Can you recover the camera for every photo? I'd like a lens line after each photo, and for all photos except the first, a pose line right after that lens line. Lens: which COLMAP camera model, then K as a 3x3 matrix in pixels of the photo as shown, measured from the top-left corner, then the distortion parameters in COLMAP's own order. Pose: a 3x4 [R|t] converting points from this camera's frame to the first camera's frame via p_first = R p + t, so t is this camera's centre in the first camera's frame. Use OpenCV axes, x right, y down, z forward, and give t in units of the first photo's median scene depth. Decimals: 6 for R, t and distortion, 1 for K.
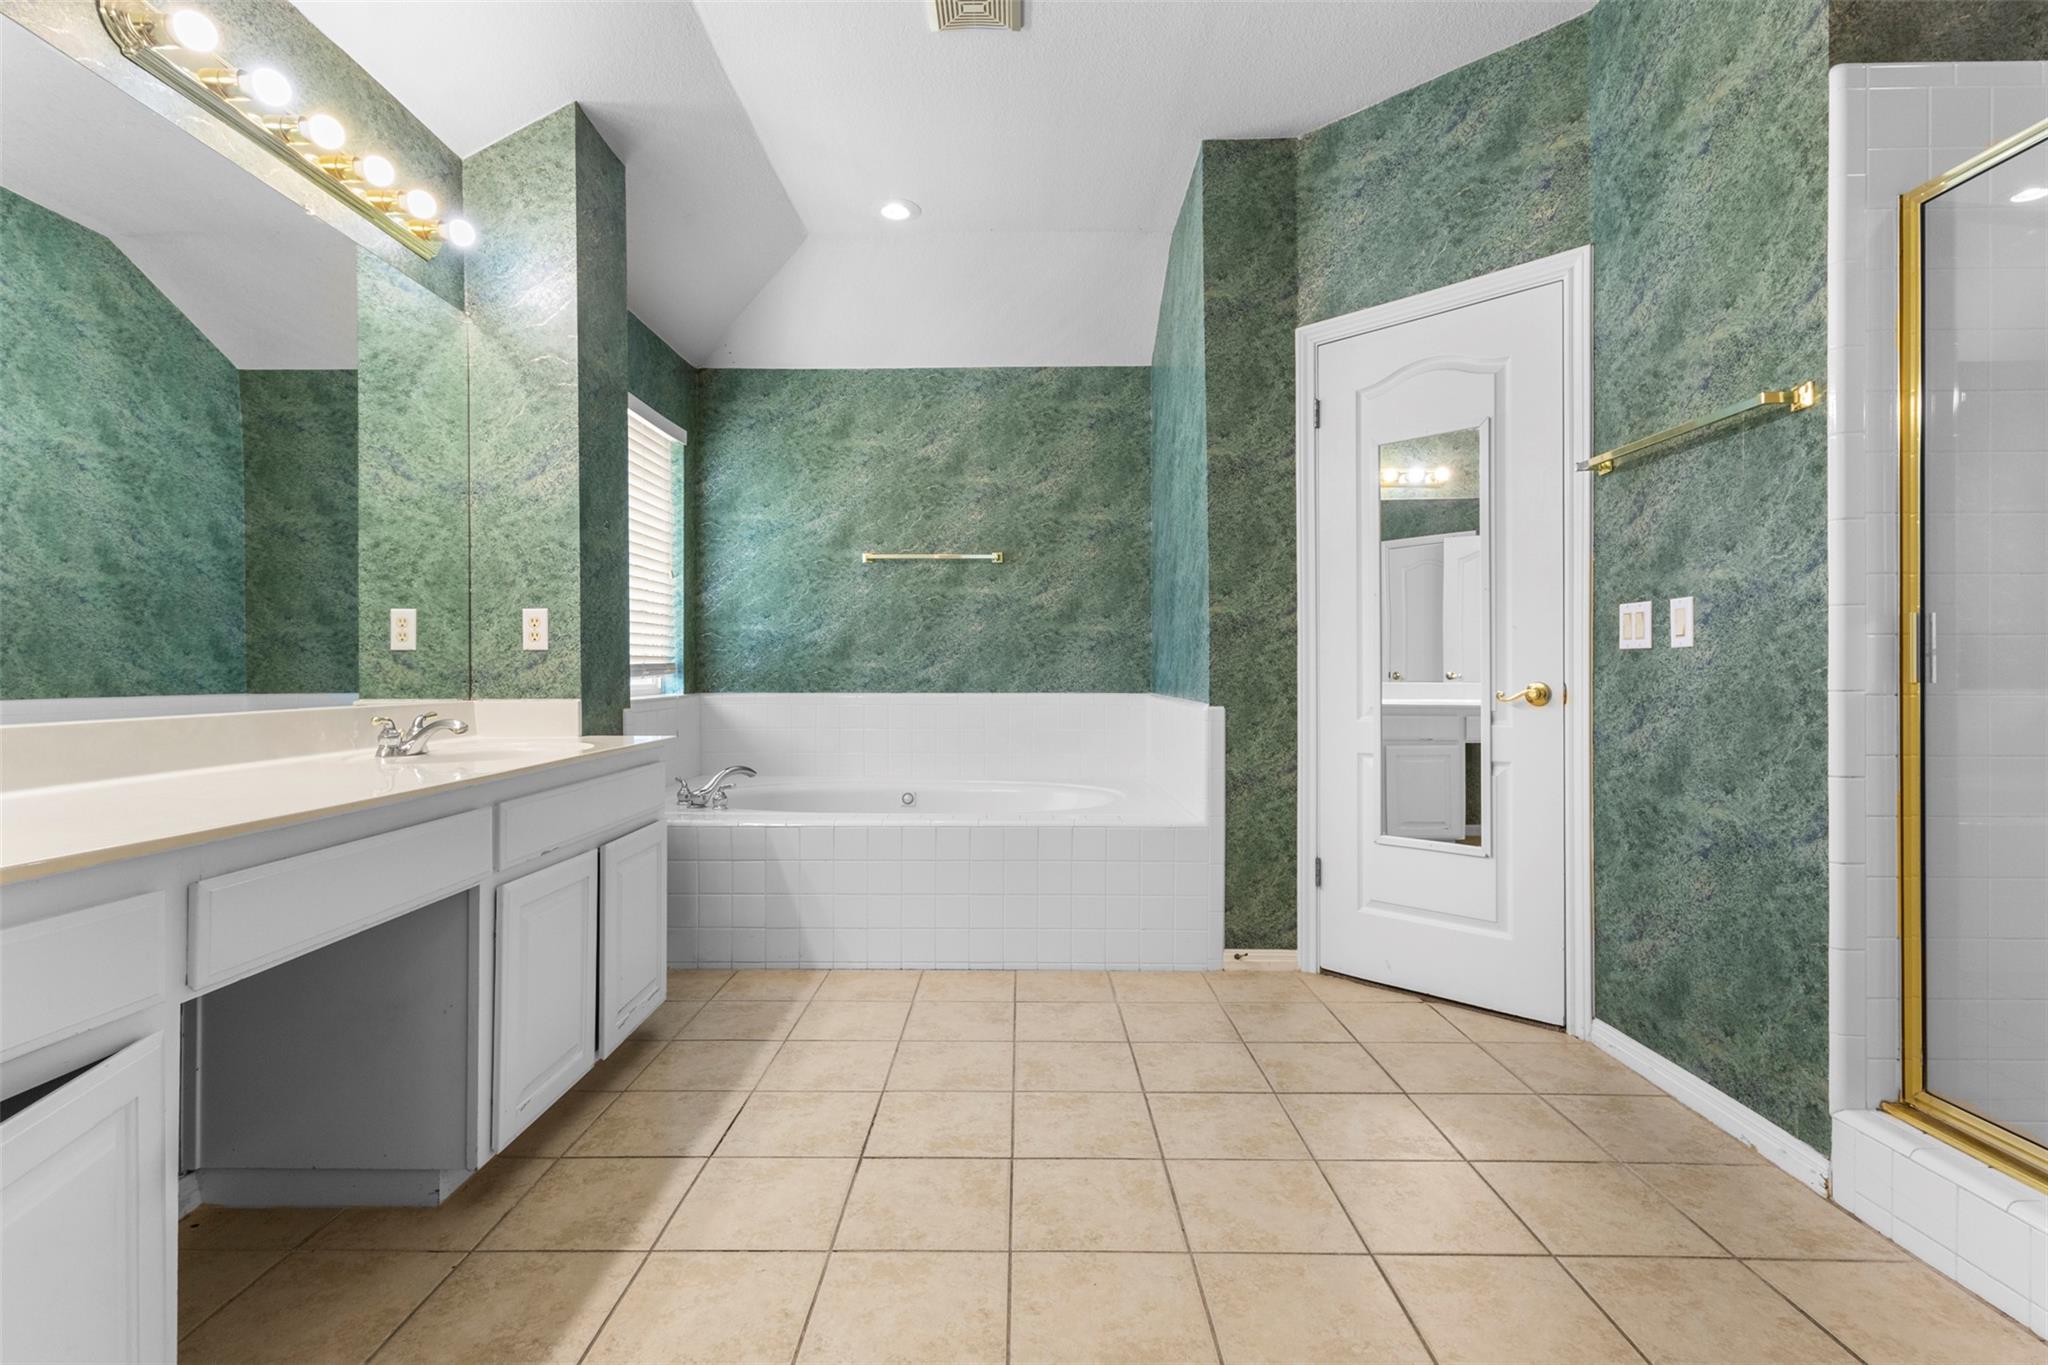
lens RADIAL K [[946.7, 0, 1026.5], [0, 946.7, 673.9], [0, 0, 1]] dist [-0.000106, 0.002773]
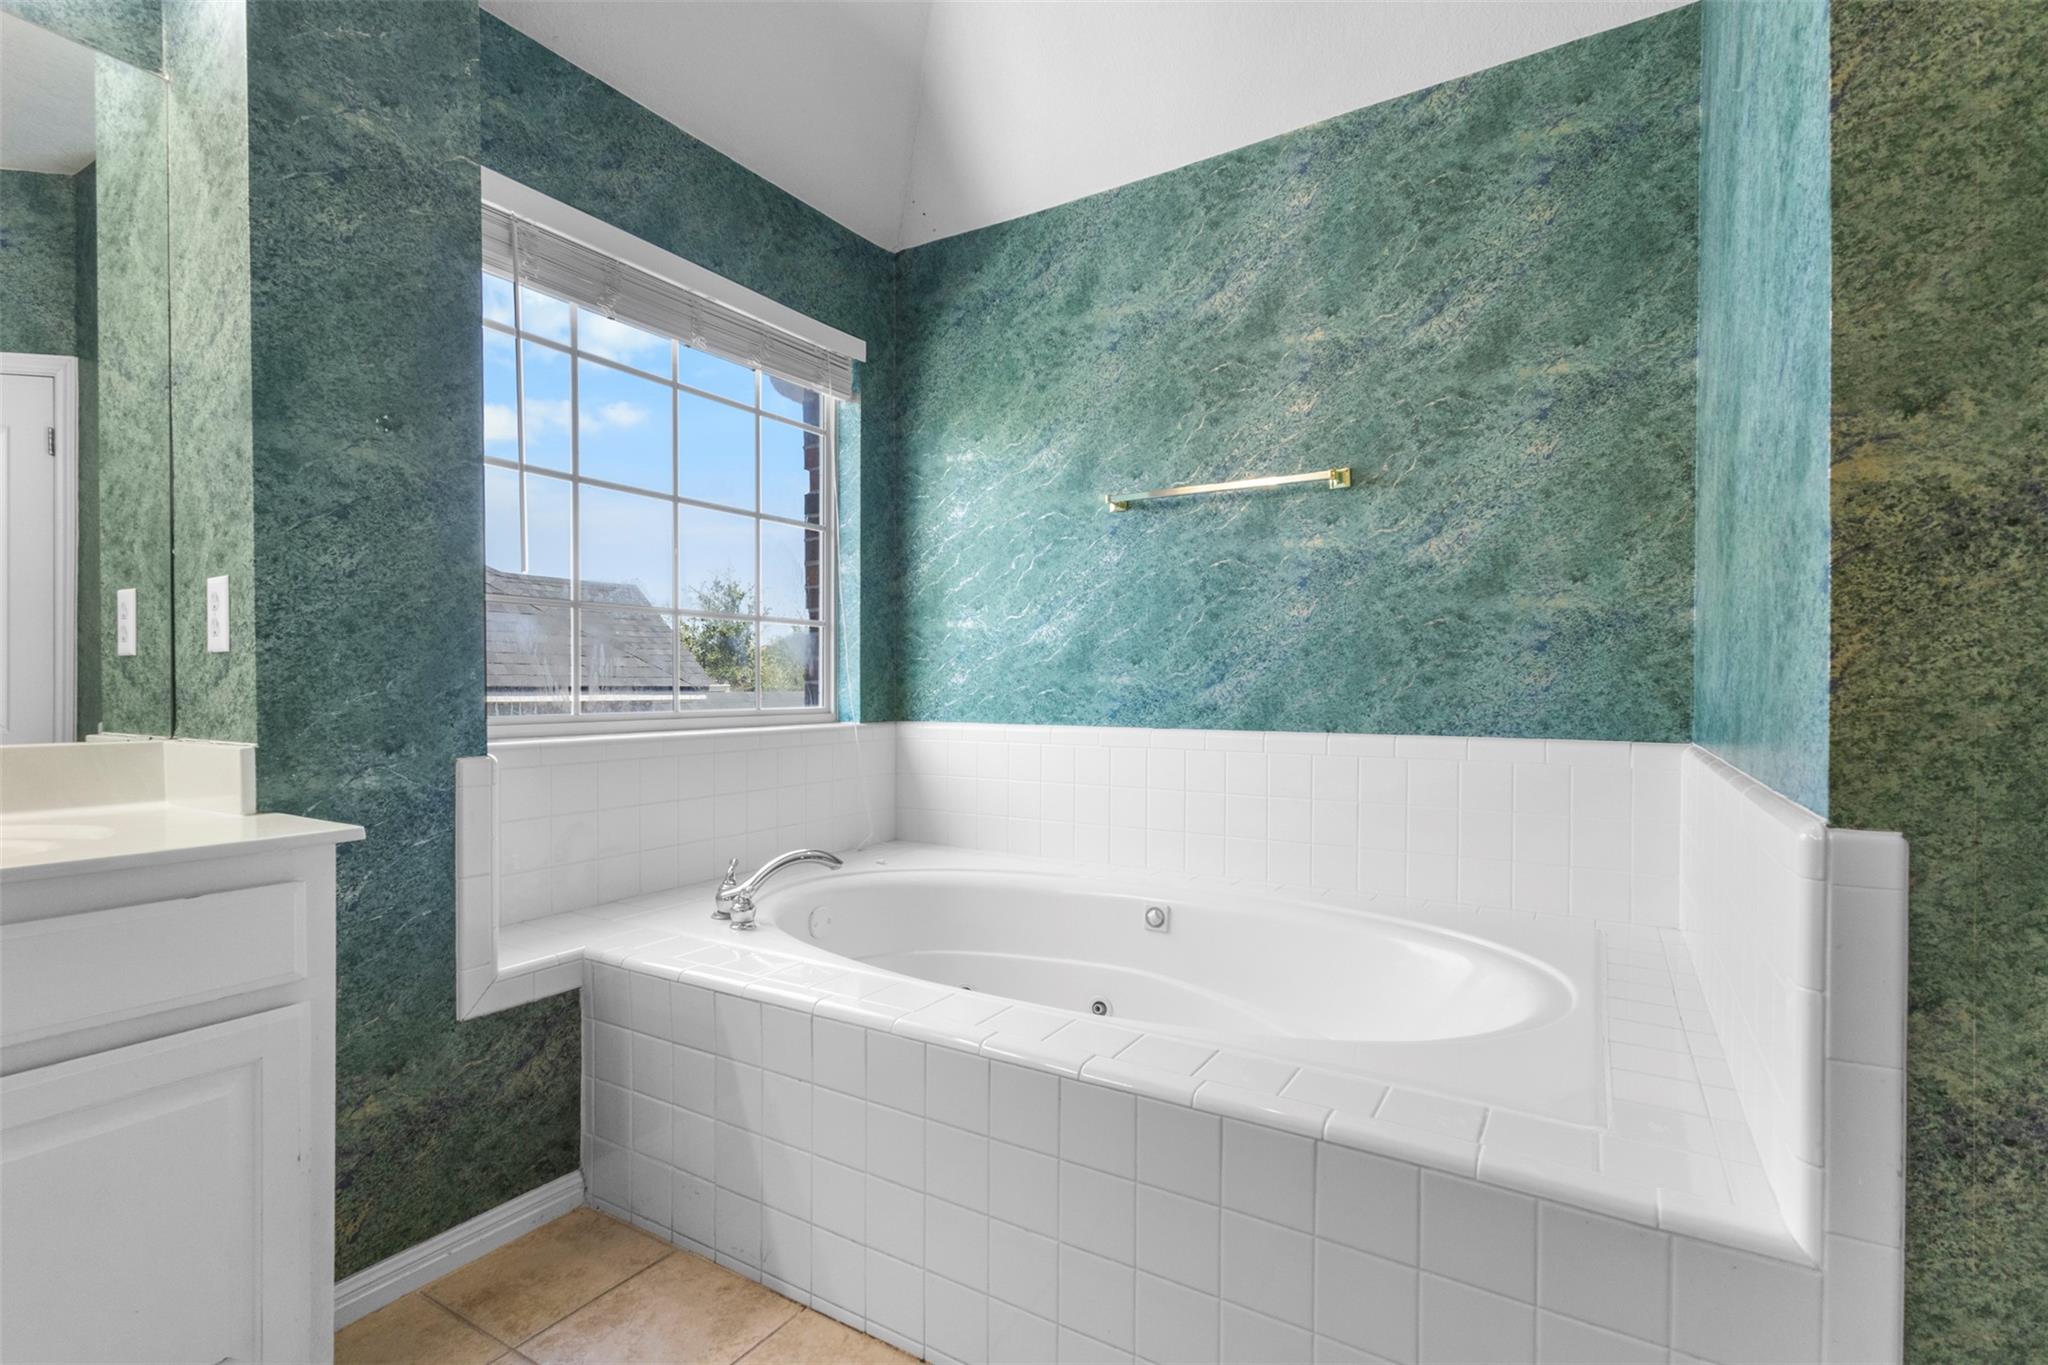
lens RADIAL K [[946.7, 0, 1019.5], [0, 946.7, 697.0], [0, 0, 1]] dist [-0.000106, 0.002773]
pose [[0.849210, 0.008380, -0.527989, 0.098104], [-0.005486, 0.999960, 0.007048, -0.003067], [0.528027, -0.003088, 0.849222, 0.454637]]
